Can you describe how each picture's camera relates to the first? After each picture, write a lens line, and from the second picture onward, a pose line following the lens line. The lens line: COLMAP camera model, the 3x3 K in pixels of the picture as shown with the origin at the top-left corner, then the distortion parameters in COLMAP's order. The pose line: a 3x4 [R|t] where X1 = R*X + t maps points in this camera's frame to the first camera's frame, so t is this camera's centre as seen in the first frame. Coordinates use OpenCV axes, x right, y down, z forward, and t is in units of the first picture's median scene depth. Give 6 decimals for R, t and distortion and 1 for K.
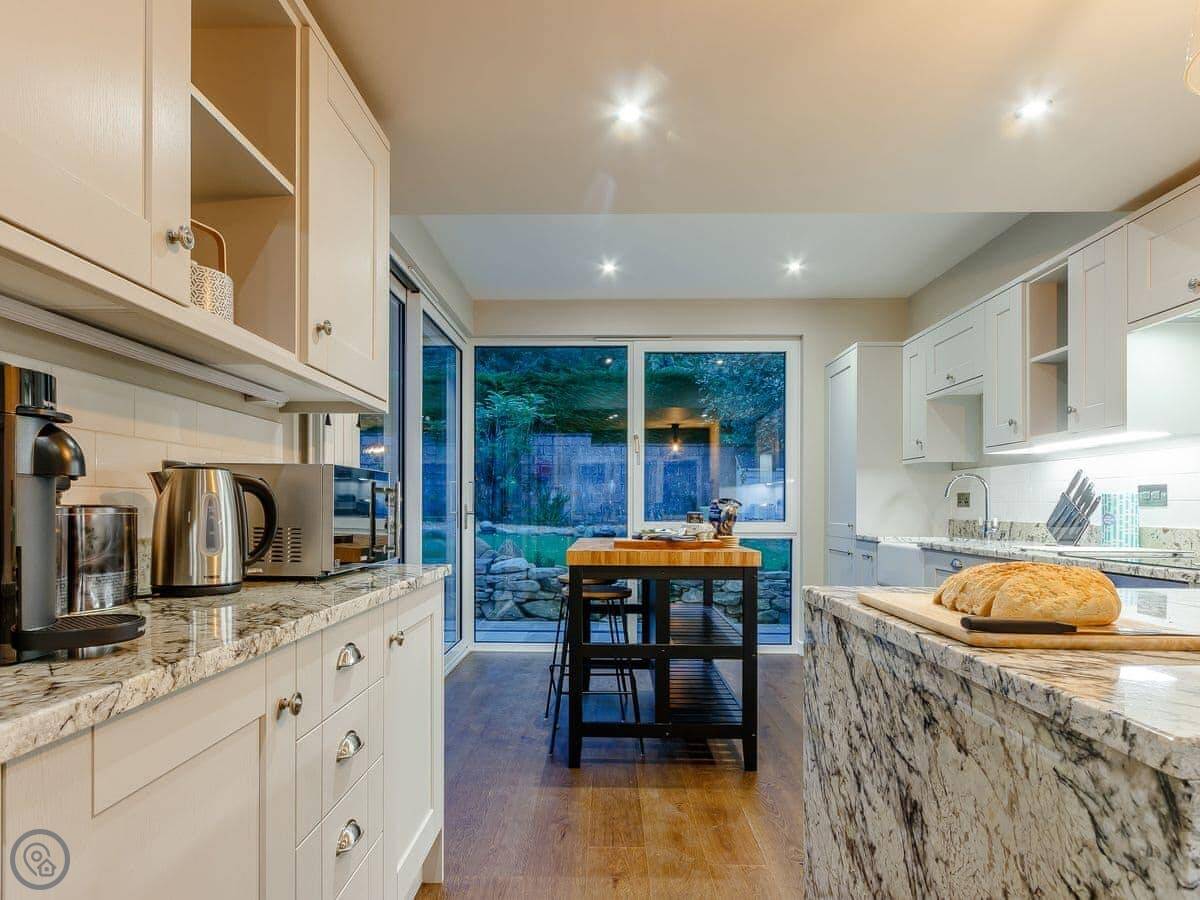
lens RADIAL K [[676.2, 0, 594.7], [0, 676.2, 506.7], [0, 0, 1]] dist [0.002701, -0.000473]
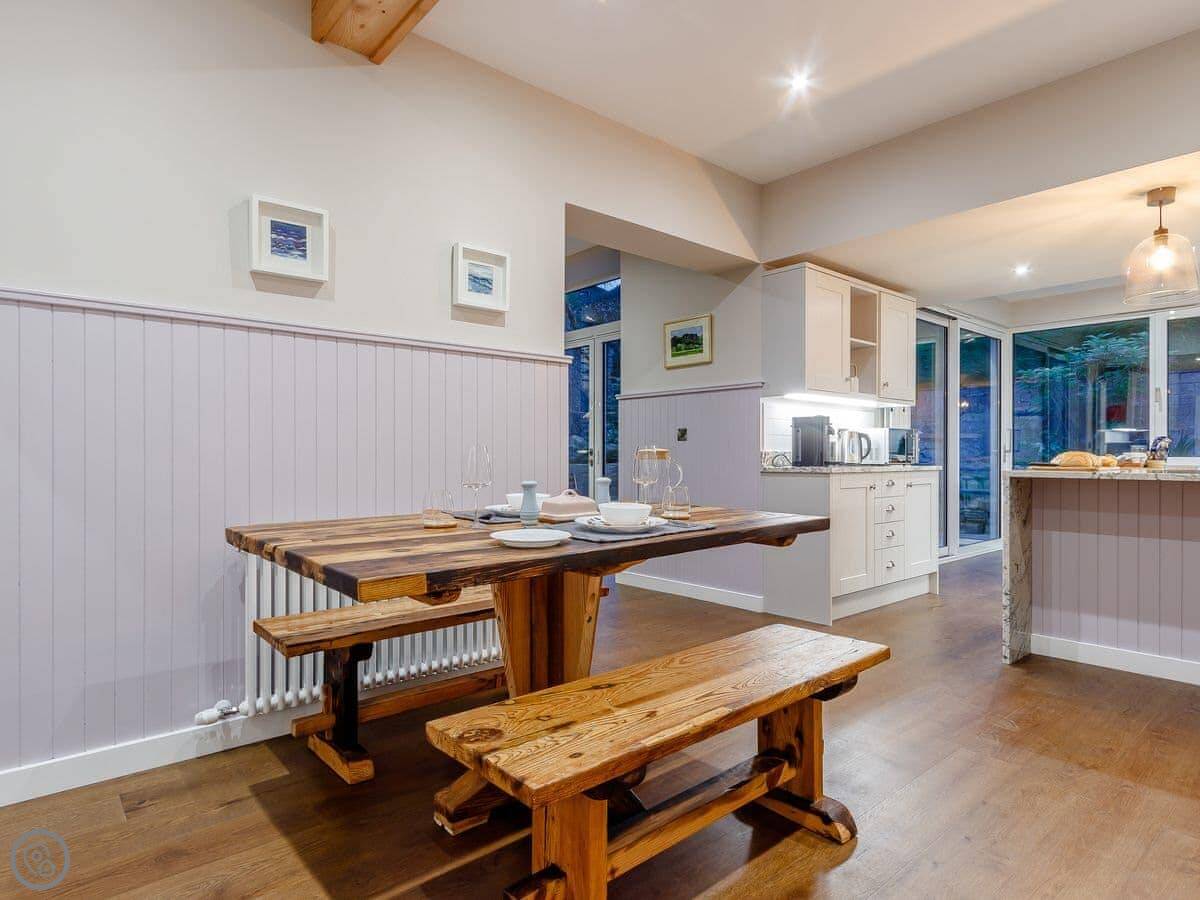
lens RADIAL K [[676.2, 0, 597.1], [0, 676.2, 456.3], [0, 0, 1]] dist [0.002701, -0.000473]
pose [[0.669470, 0.001600, -0.742838, 0.479281], [0.000682, 0.999996, 0.002768, 0.026971], [0.742839, -0.002360, 0.669466, -0.970138]]
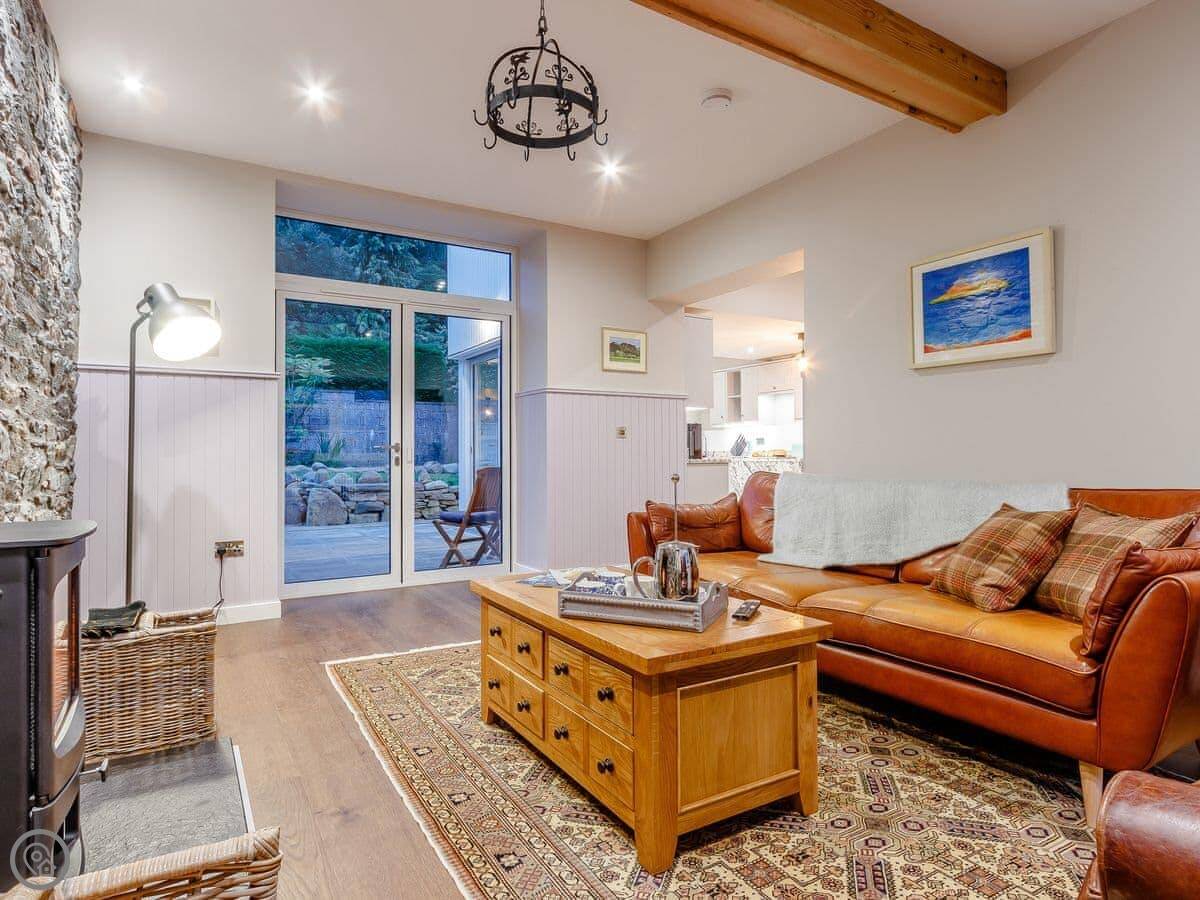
lens RADIAL K [[676.2, 0, 577.6], [0, 676.2, 450.6], [0, 0, 1]] dist [0.002701, -0.000473]
pose [[0.861602, -0.002243, 0.507580, -1.407955], [0.006326, 0.999960, -0.006320, 0.038365], [-0.507545, 0.008656, 0.861582, -1.207593]]
